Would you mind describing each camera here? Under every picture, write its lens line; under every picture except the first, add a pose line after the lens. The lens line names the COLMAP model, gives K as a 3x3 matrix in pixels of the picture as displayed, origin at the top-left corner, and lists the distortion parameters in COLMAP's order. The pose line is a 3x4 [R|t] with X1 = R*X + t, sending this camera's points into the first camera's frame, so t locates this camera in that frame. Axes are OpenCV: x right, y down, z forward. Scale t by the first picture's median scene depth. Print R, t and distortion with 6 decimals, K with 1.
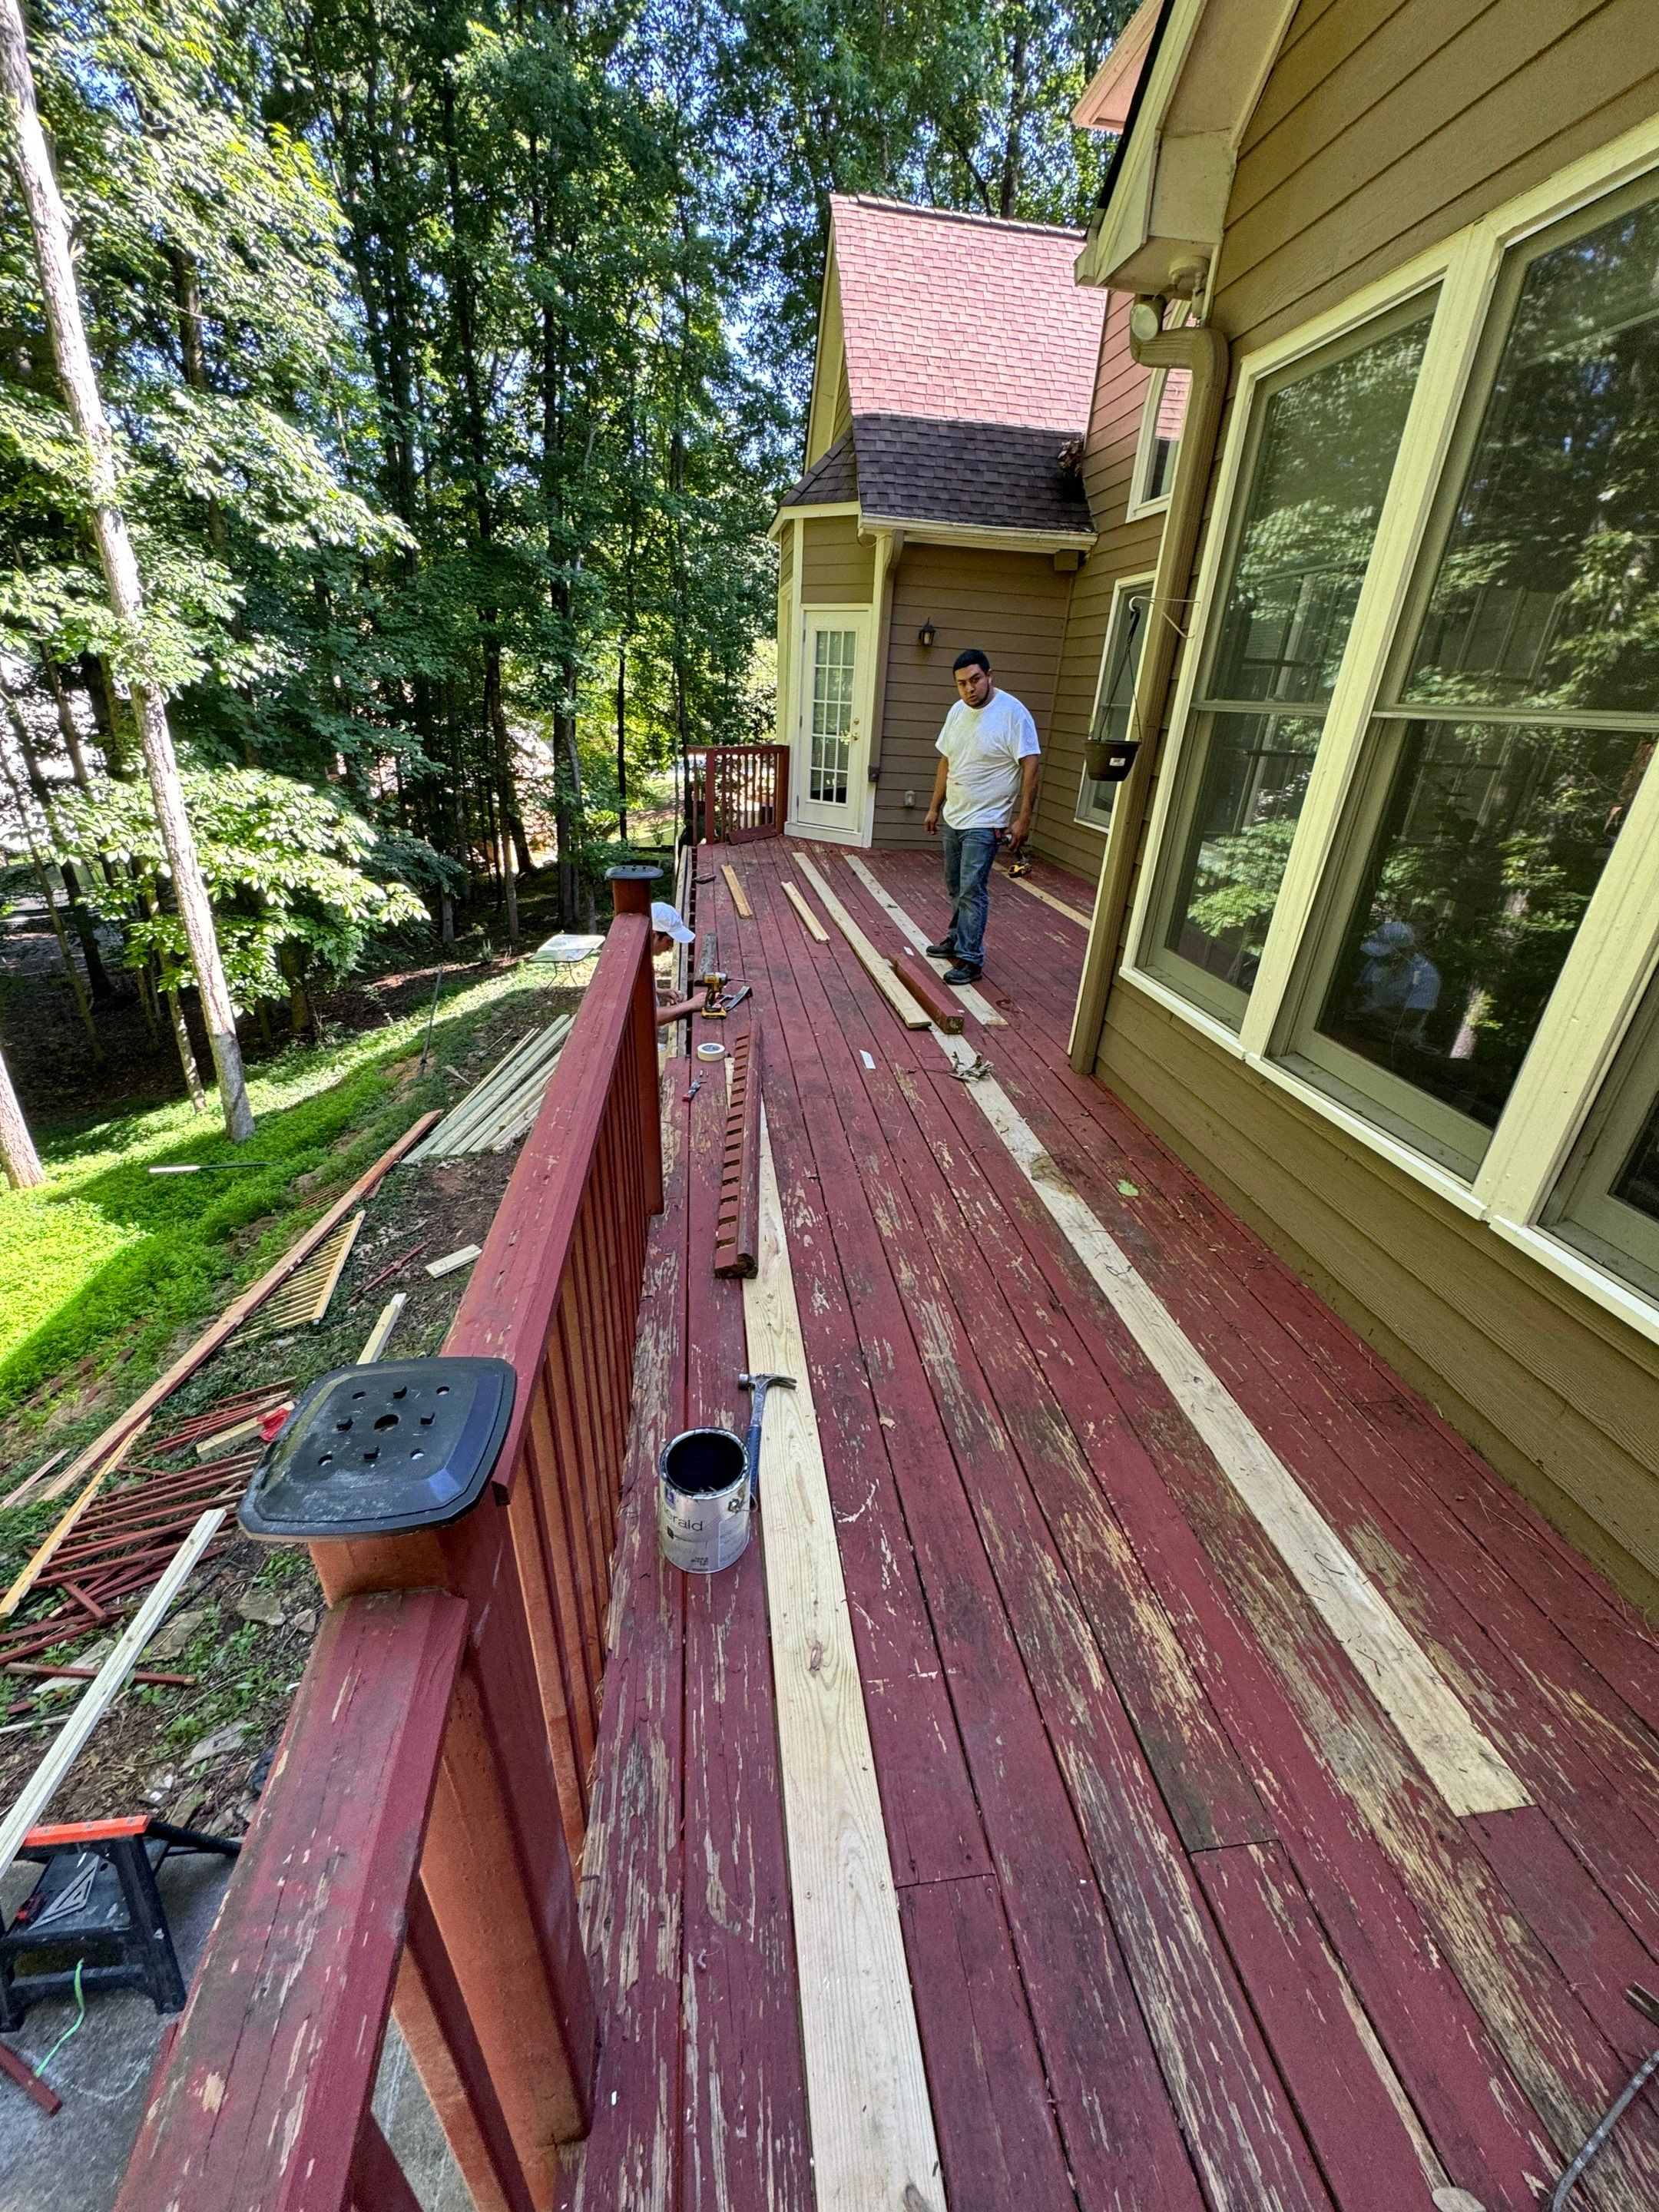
lens RADIAL K [[876.8, 0, 839.8], [0, 876.8, 1104.1], [0, 0, 1]] dist [0.000408, -0.000026]
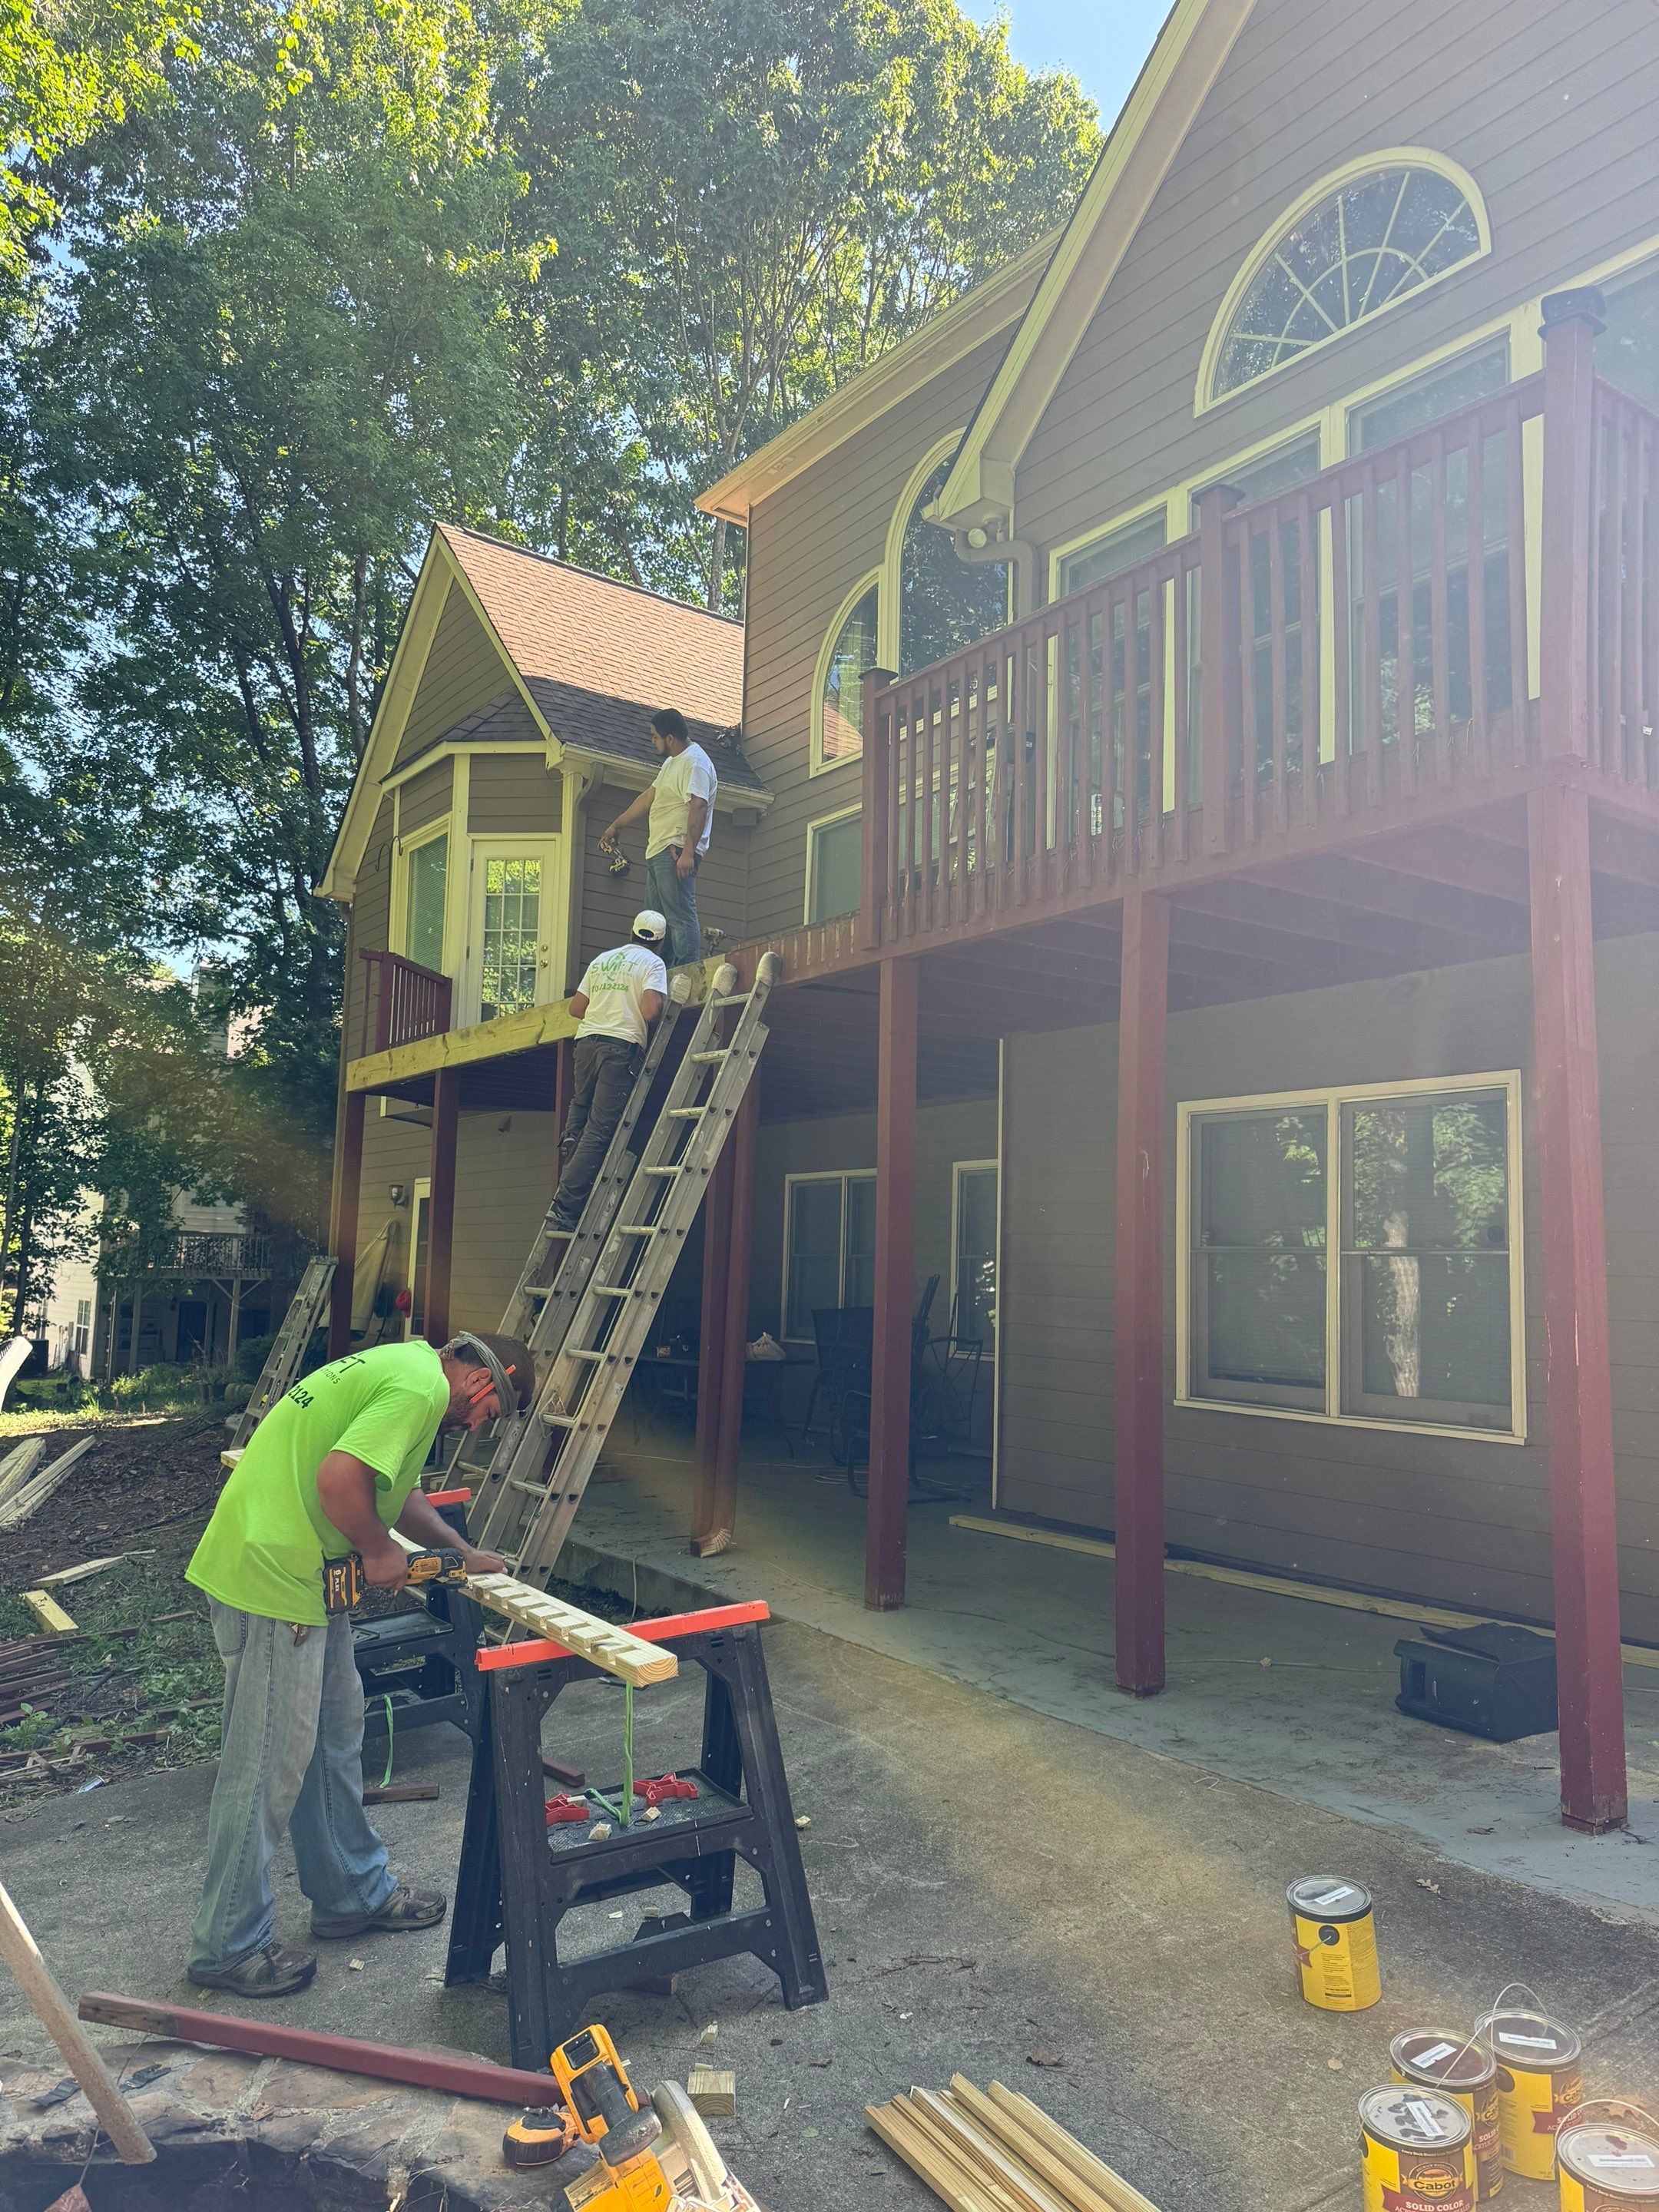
lens RADIAL K [[1539.7, 0, 829.5], [0, 1539.7, 1106.0], [0, 0, 1]] dist [0.081542, -0.103125]
pose [[0.886680, 0.020405, 0.461933, -0.492413], [0.218829, 0.861544, -0.458099, 0.527728], [-0.407324, 0.507272, 0.759449, -0.233846]]
